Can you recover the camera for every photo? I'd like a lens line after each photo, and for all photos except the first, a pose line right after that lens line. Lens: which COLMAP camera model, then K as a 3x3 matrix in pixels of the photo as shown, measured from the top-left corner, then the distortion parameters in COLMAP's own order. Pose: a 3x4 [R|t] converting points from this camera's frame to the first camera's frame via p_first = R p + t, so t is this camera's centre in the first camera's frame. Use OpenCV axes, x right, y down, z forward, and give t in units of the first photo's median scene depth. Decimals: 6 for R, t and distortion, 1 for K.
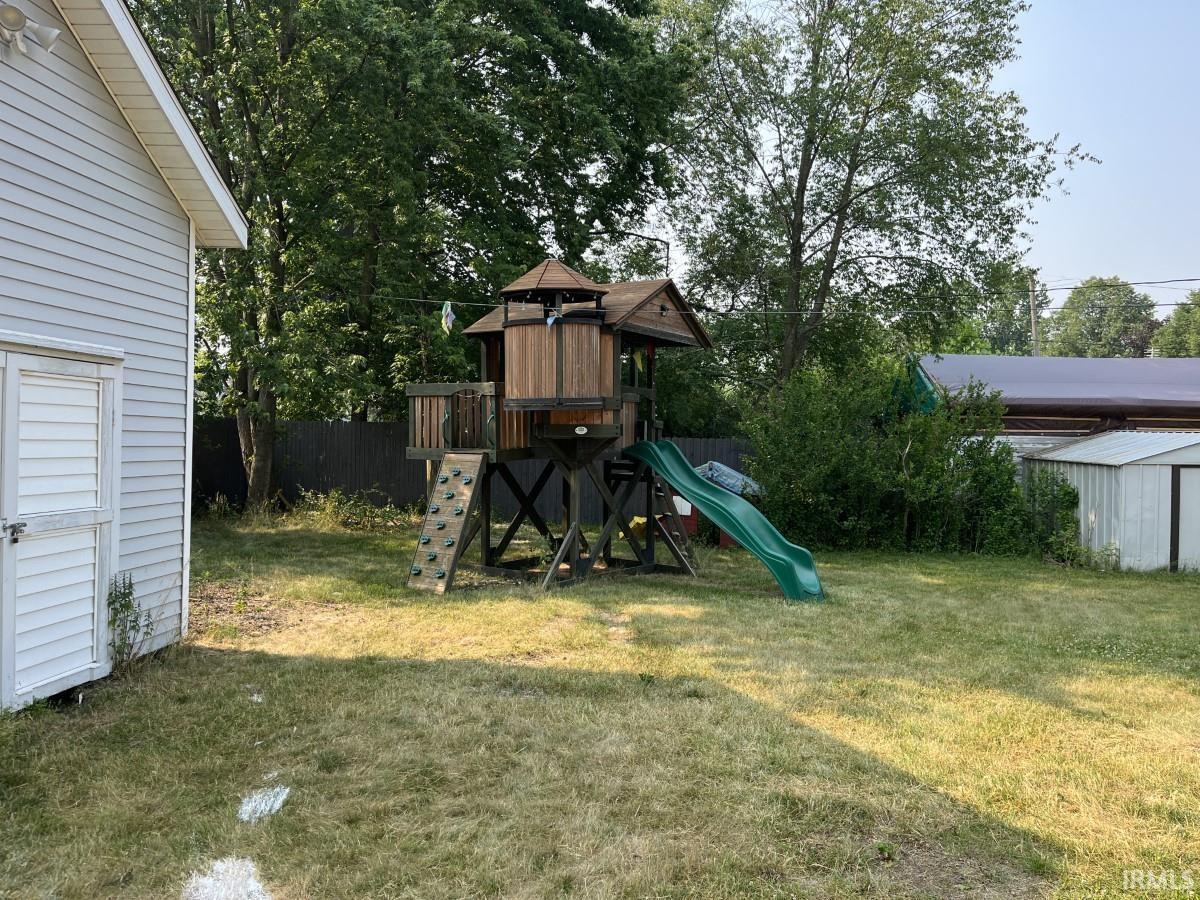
lens RADIAL K [[906.4, 0, 600.0], [0, 906.4, 450.0], [0, 0, 1]] dist [0.078158, -0.109913]
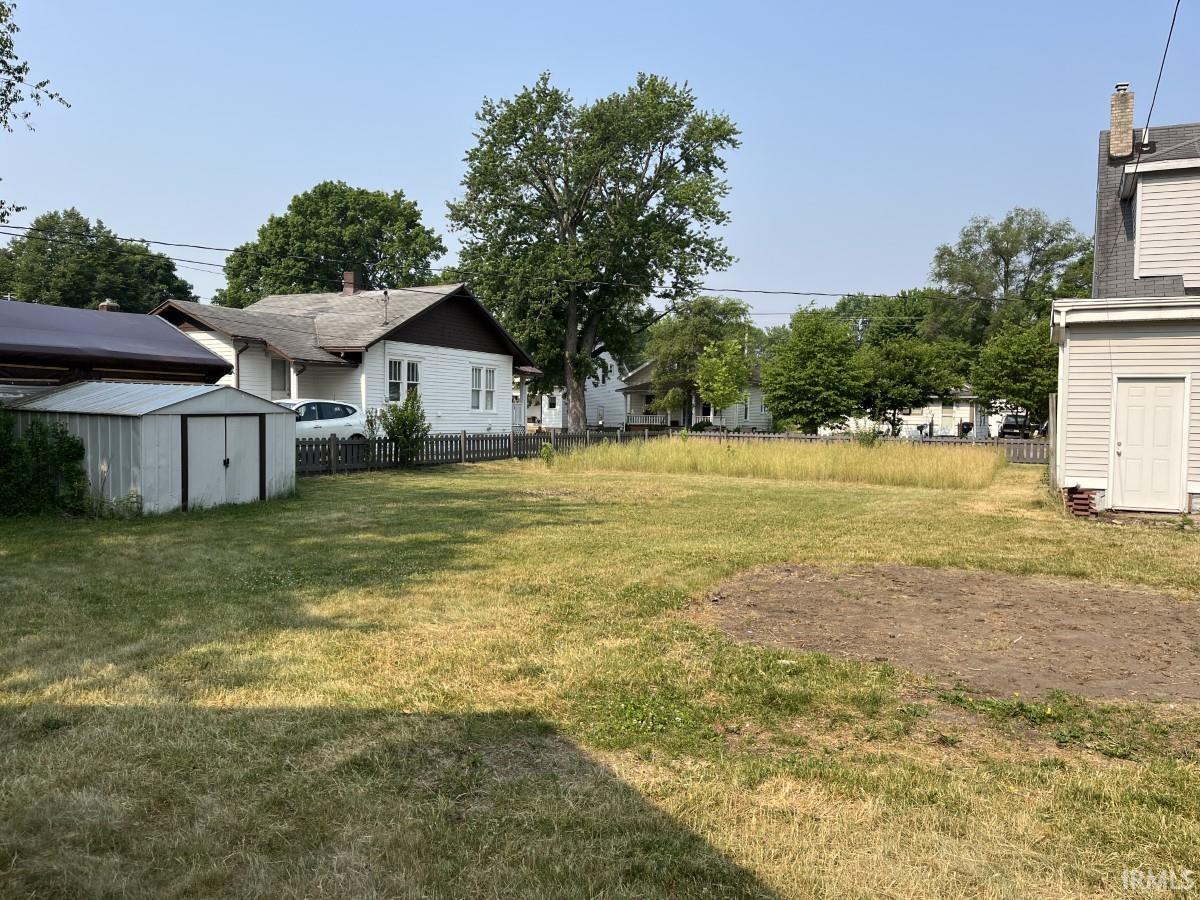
lens RADIAL K [[890.5, 0, 600.0], [0, 890.5, 450.0], [0, 0, 1]] dist [0.075829, -0.096449]
pose [[0.384323, -0.053485, 0.921648, -0.180993], [-0.001469, 0.998284, 0.058545, -0.005220], [-0.923197, -0.023854, 0.383585, 0.122435]]
